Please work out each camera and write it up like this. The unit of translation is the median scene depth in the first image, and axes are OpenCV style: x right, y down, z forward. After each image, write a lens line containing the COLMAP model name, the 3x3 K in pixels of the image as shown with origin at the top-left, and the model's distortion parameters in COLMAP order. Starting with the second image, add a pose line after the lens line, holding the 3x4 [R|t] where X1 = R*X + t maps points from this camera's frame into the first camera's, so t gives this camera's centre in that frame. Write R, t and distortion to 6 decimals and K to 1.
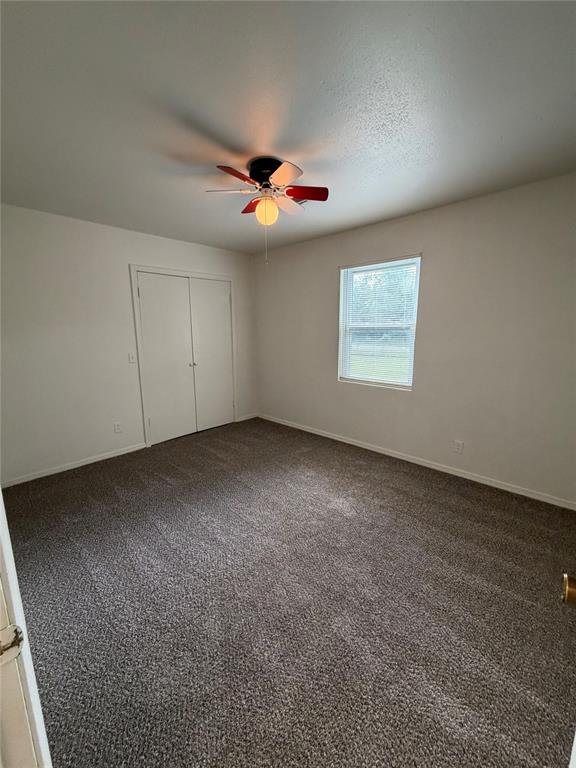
lens RADIAL K [[306.9, 0, 287.5], [0, 306.9, 382.3], [0, 0, 1]] dist [0.001195, -0.000166]
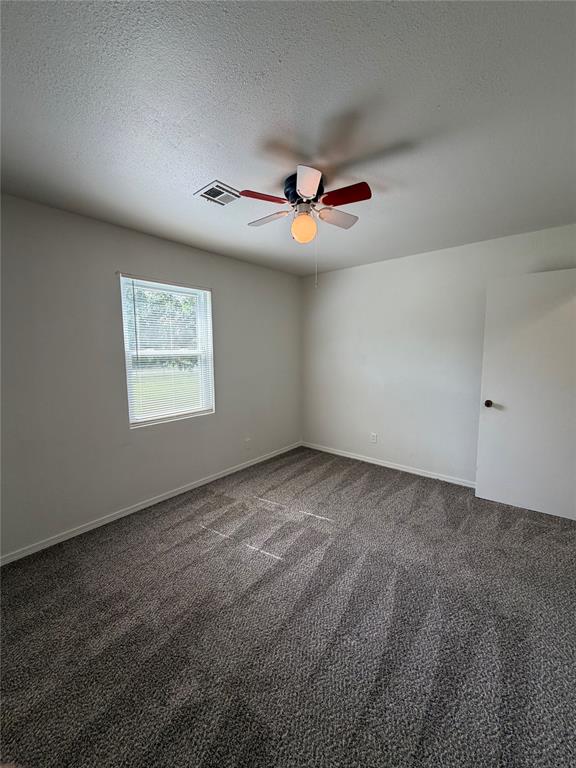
lens RADIAL K [[306.9, 0, 287.5], [0, 306.9, 382.3], [0, 0, 1]] dist [0.001195, -0.000166]
pose [[-0.072505, -0.097148, 0.992625, -0.676528], [0.177423, 0.978115, 0.108687, -0.148363], [-0.981460, 0.183995, -0.053682, 0.790015]]
